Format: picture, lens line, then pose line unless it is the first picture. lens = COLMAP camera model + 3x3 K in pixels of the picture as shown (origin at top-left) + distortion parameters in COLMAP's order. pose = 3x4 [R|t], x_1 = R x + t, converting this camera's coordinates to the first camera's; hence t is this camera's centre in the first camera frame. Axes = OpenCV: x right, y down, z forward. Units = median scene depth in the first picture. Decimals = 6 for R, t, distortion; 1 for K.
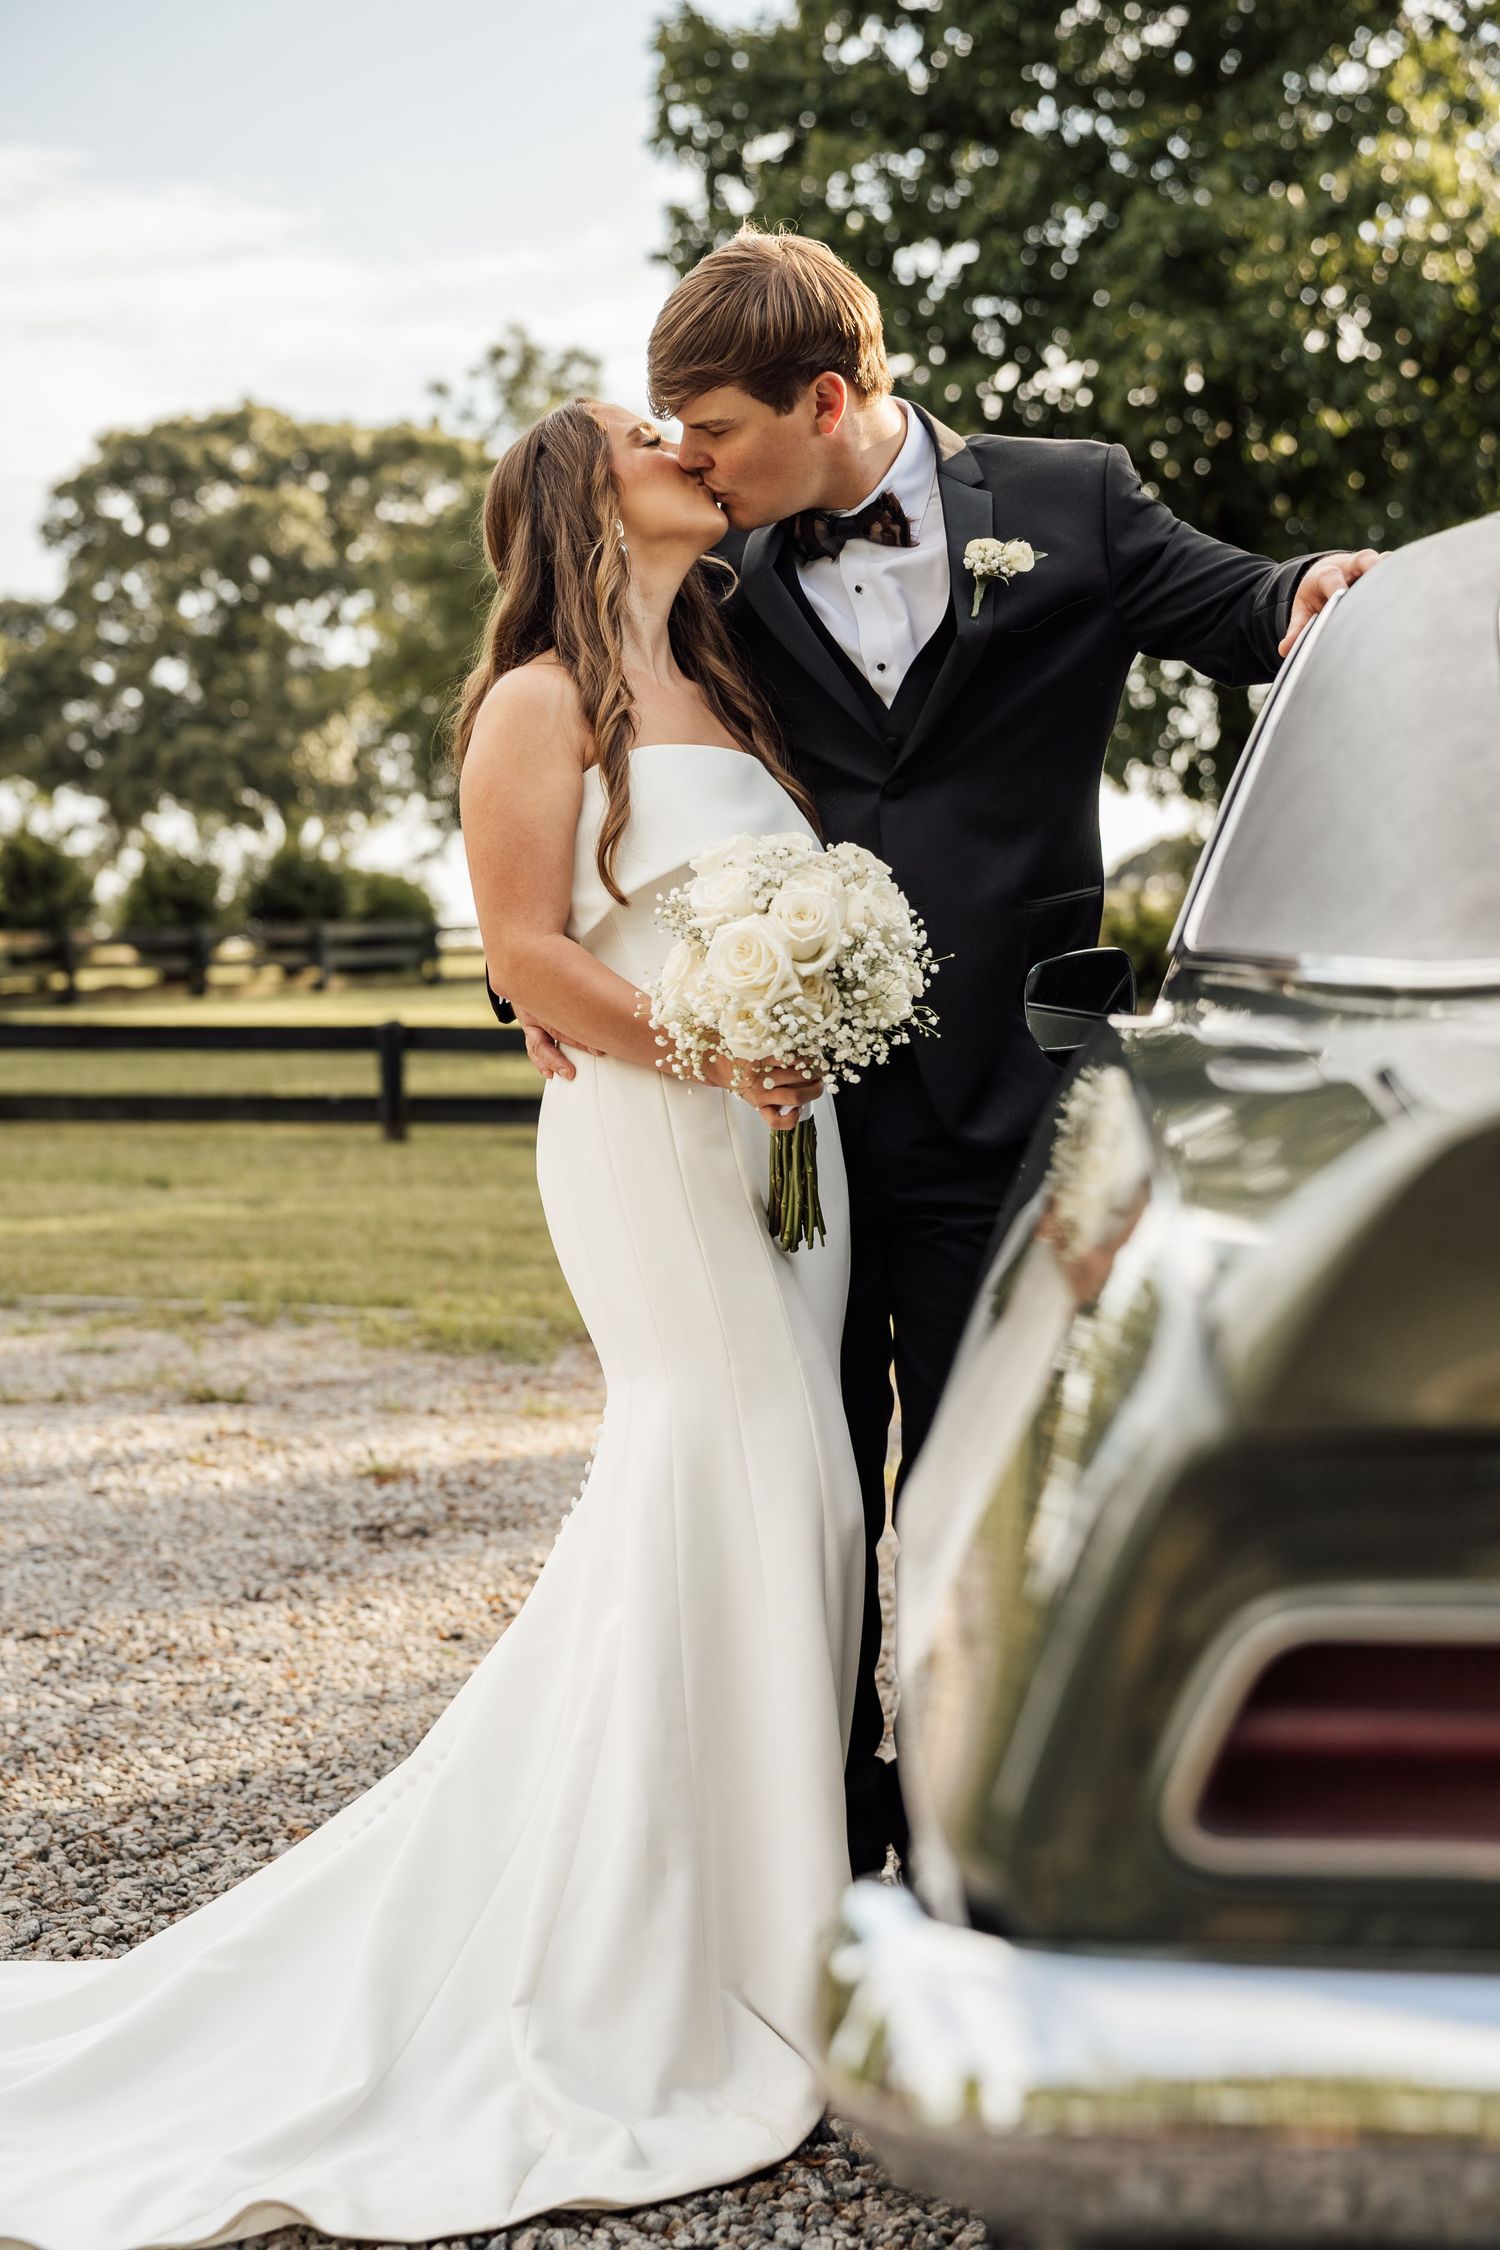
lens RADIAL K [[3345.1, 0, 750.0], [0, 3345.1, 1125.0], [0, 0, 1]] dist [0.113935, -0.034700]
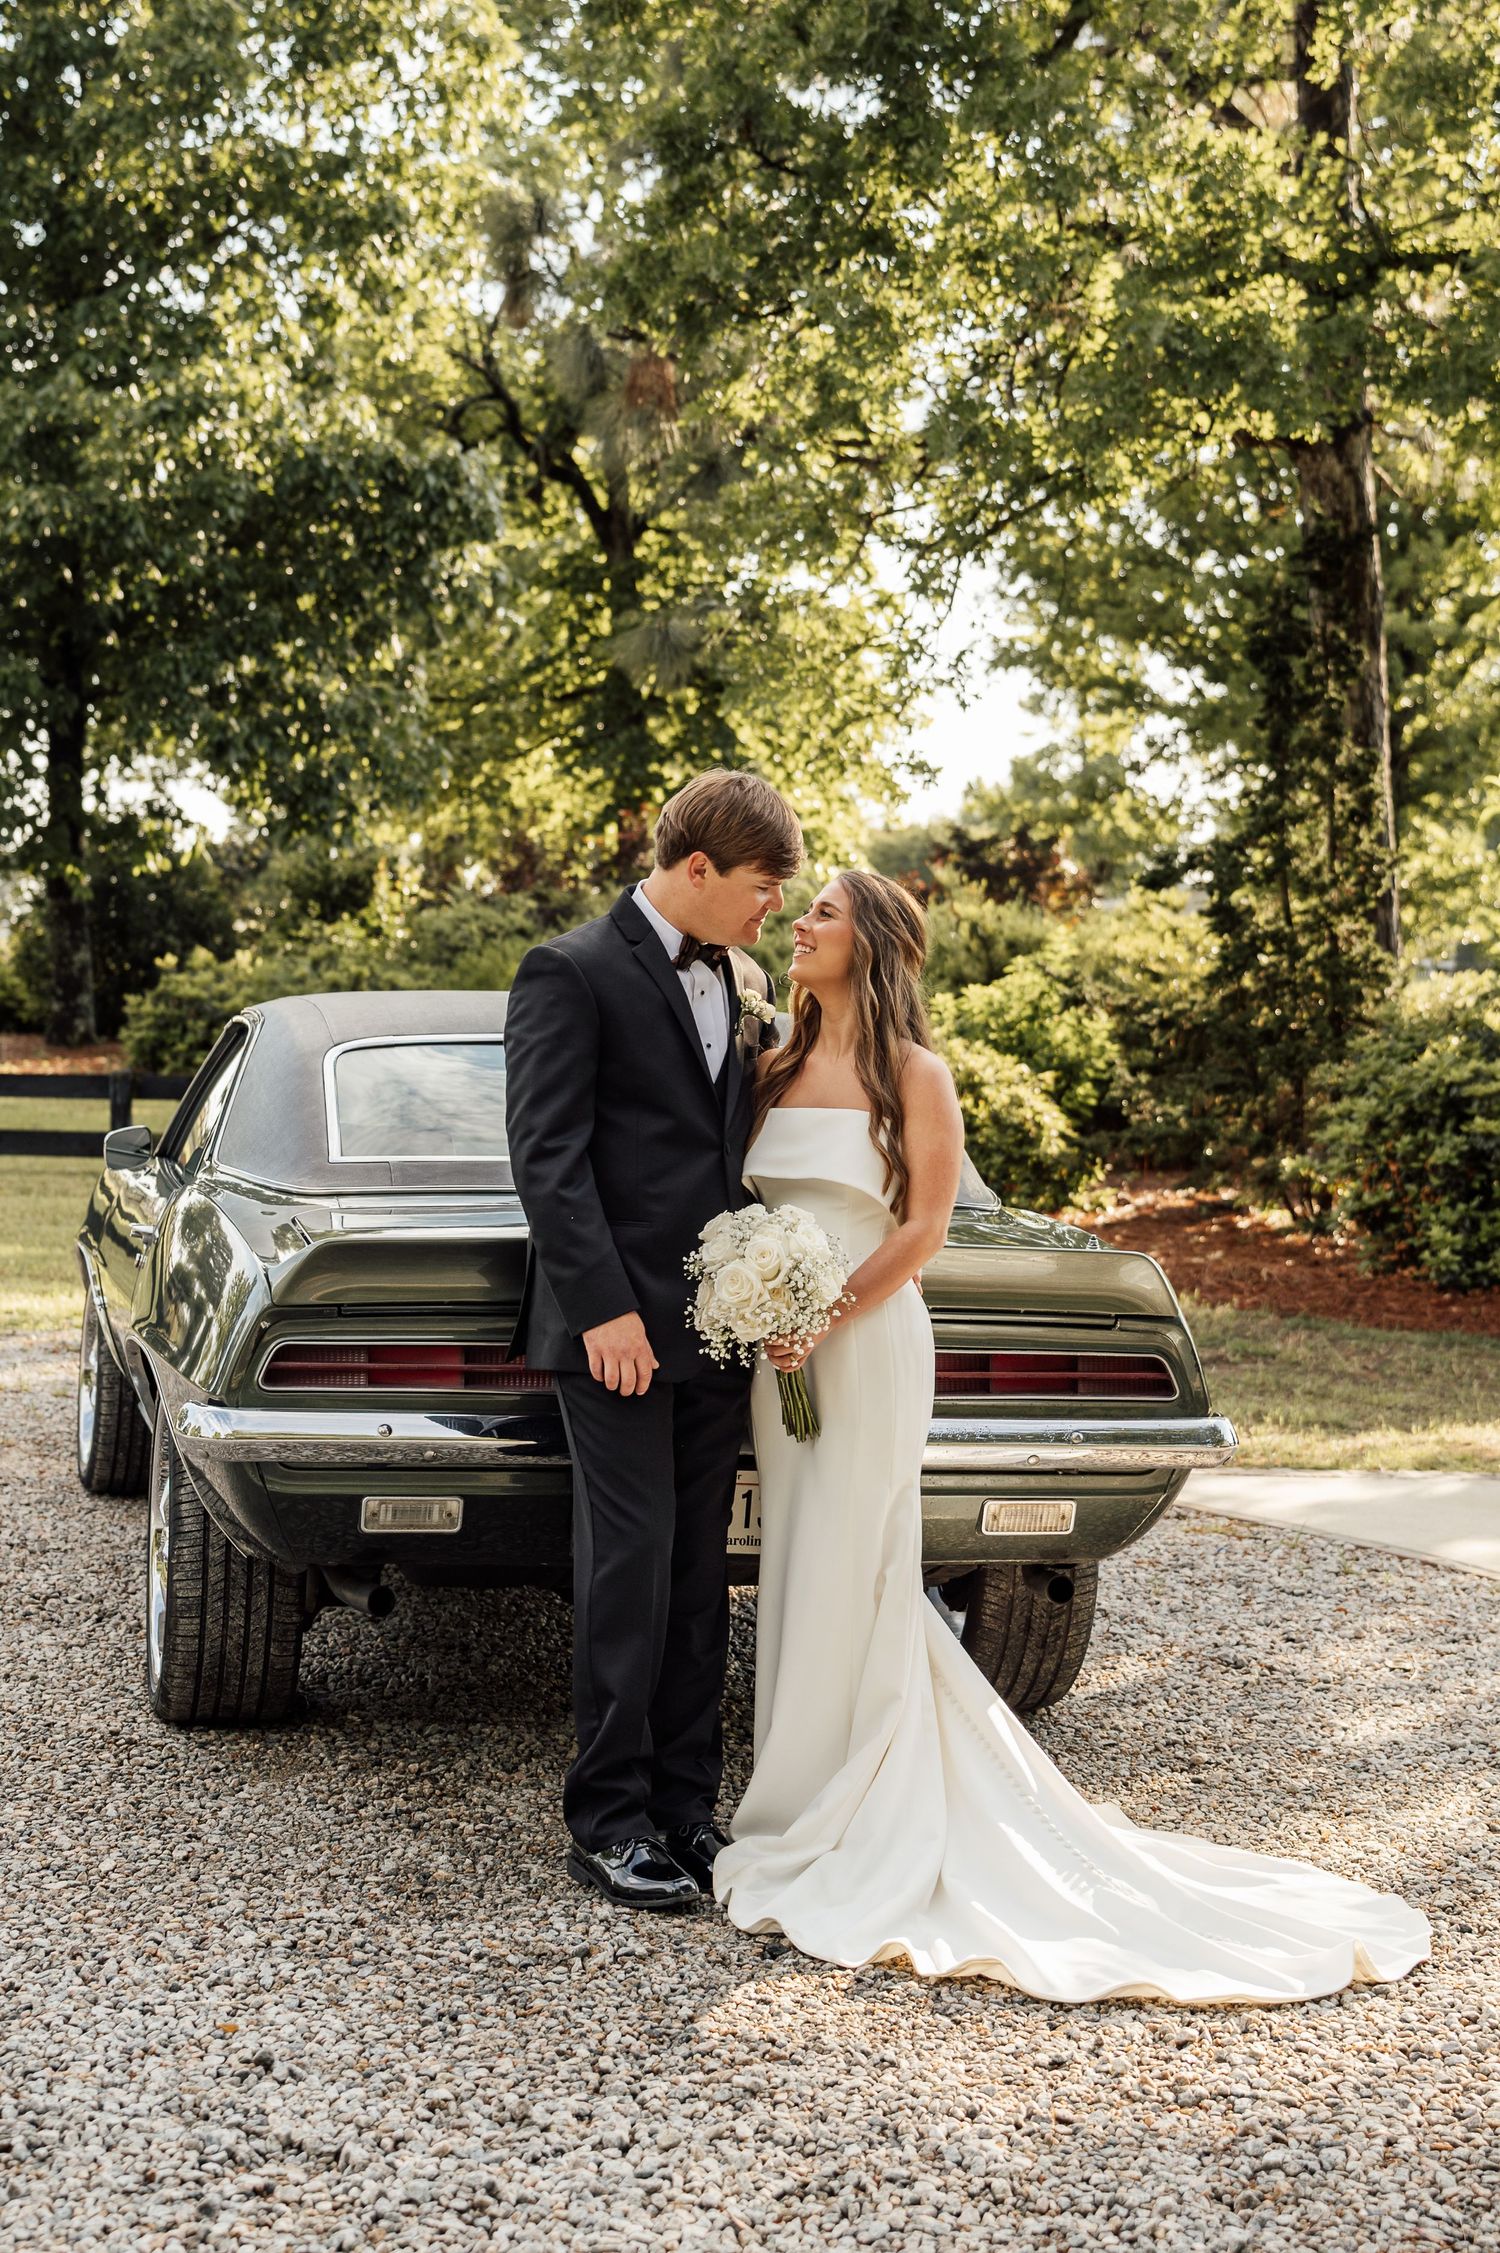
lens RADIAL K [[3431.7, 0, 750.0], [0, 3431.7, 1126.5], [0, 0, 1]] dist [0.002329, -0.062259]
pose [[0.936255, 0.019802, 0.350762, -0.077850], [-0.020540, 0.999788, -0.001619, -0.013598], [-0.350720, -0.005689, 0.936463, -0.316538]]
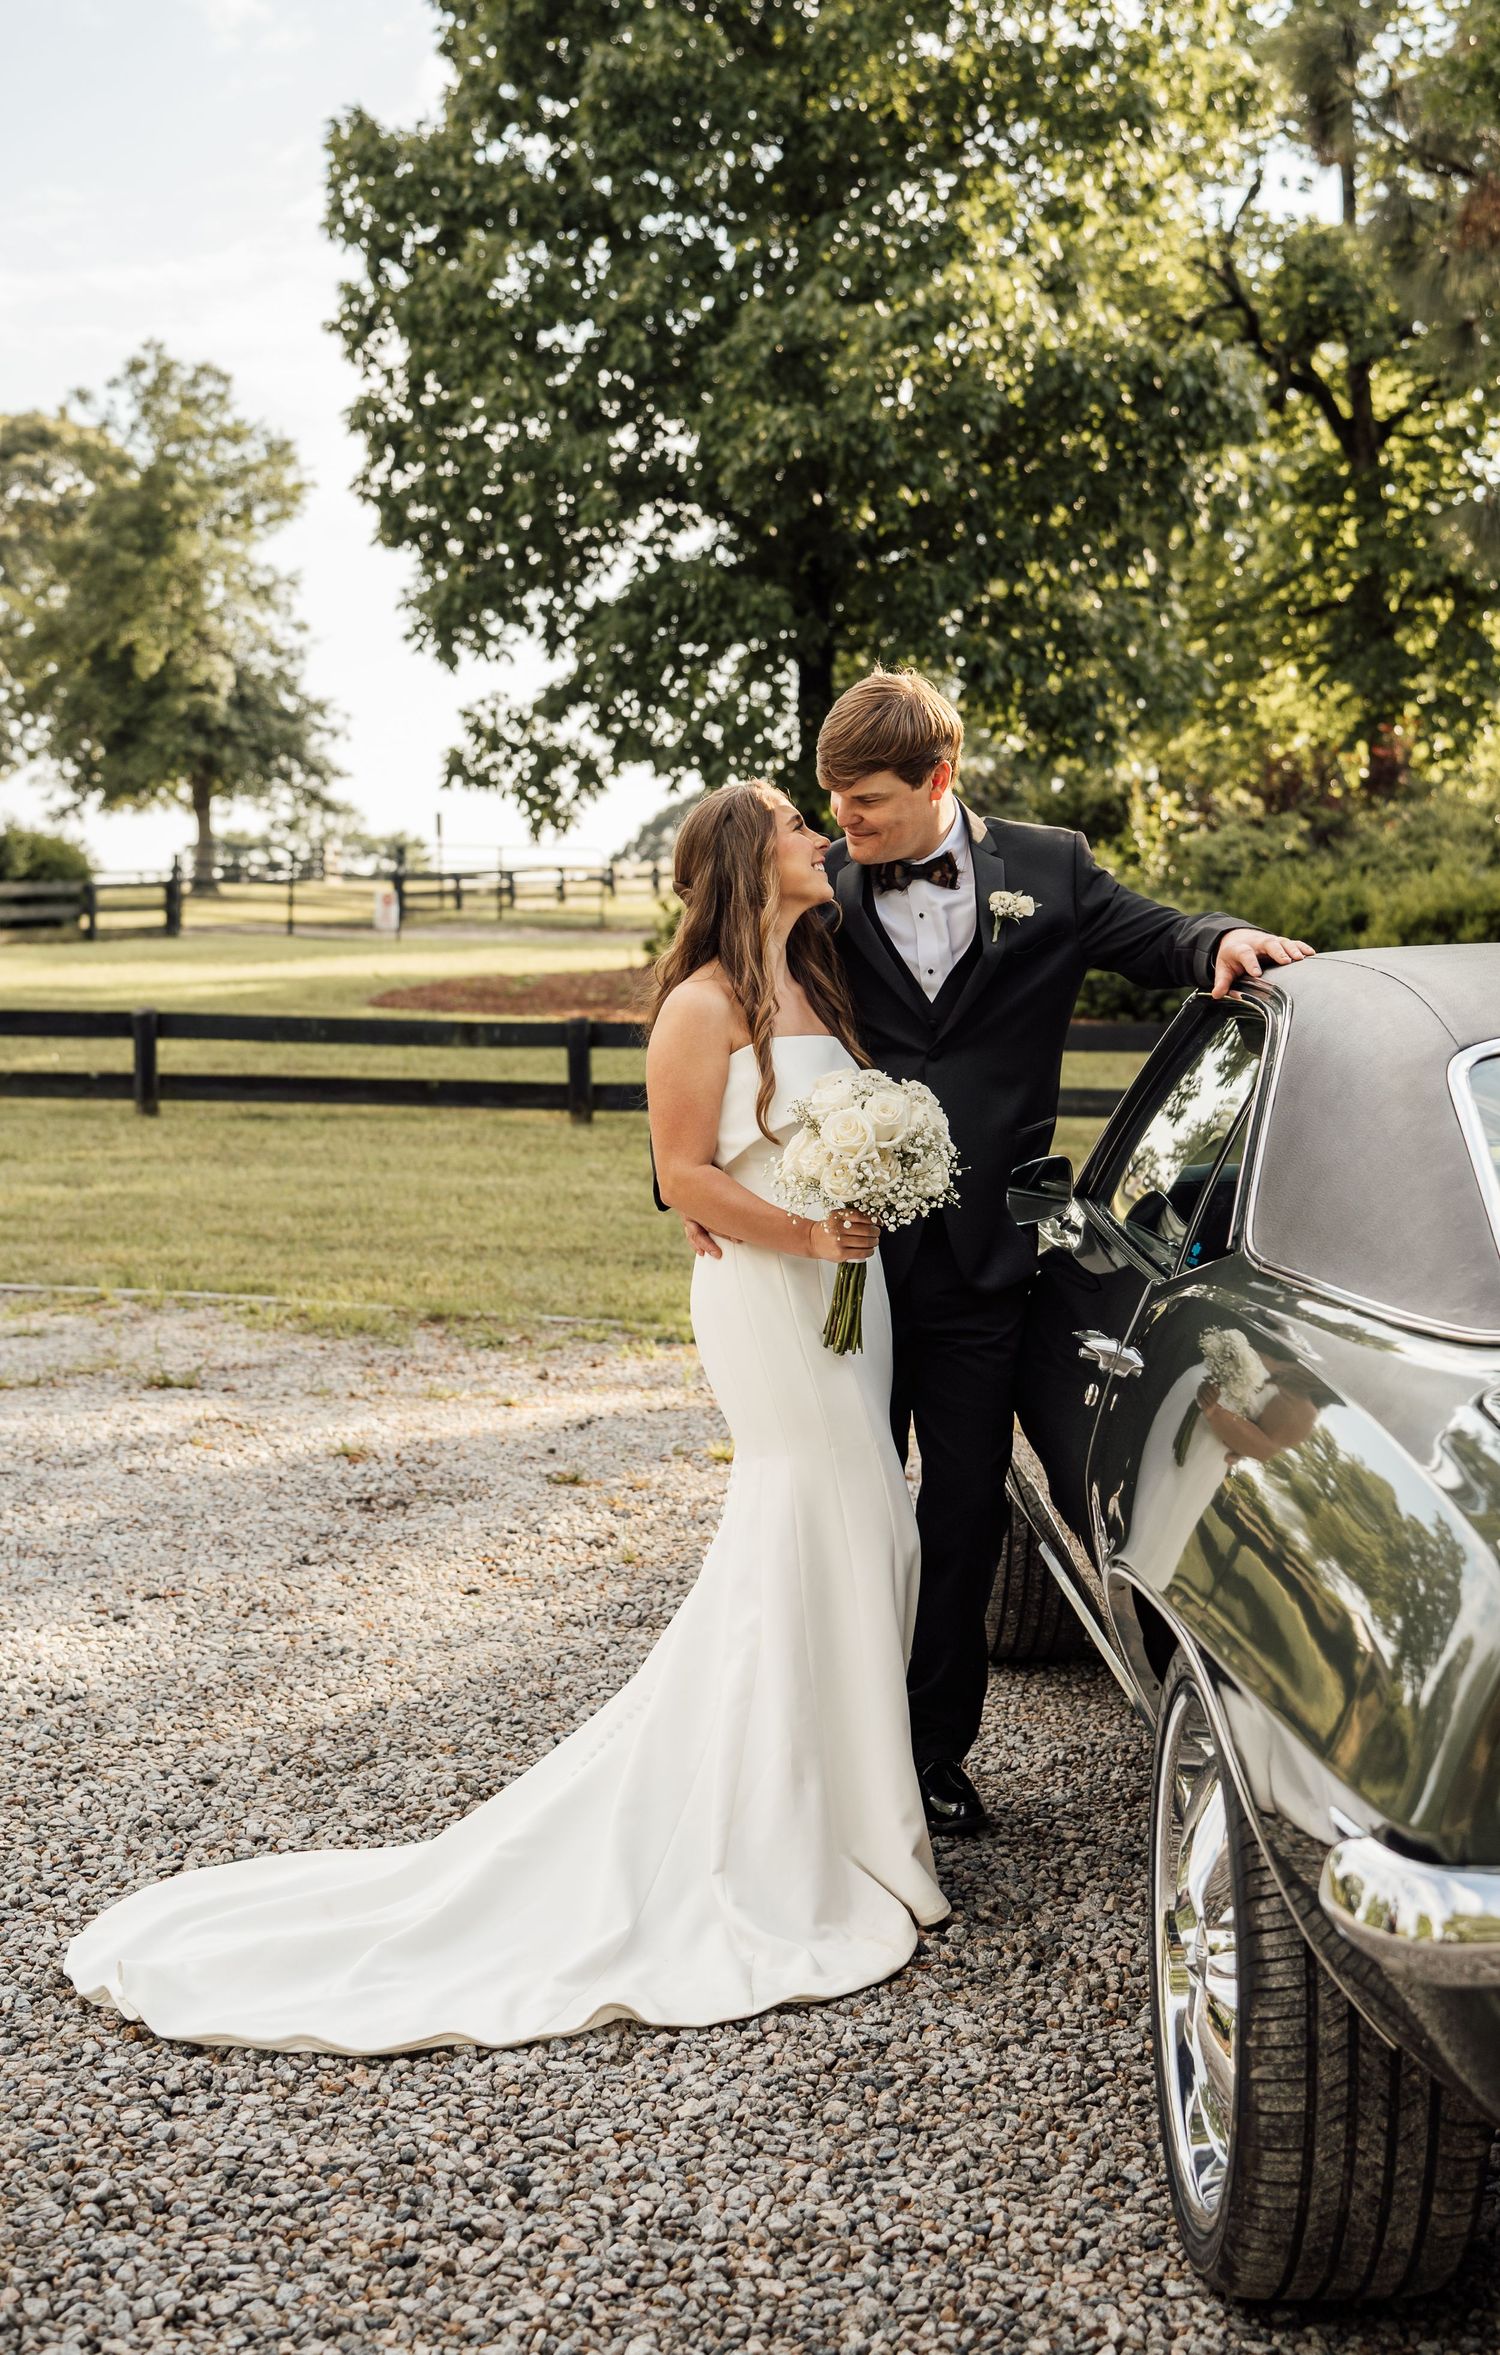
lens RADIAL K [[3009.0, 0, 750.0], [0, 3009.0, 1177.5], [0, 0, 1]] dist [0.017461, -0.020776]
pose [[0.988581, -0.000706, 0.150686, -0.056363], [-0.006867, 0.998739, 0.049731, -0.026412], [-0.150531, -0.050198, 0.987330, -0.072057]]
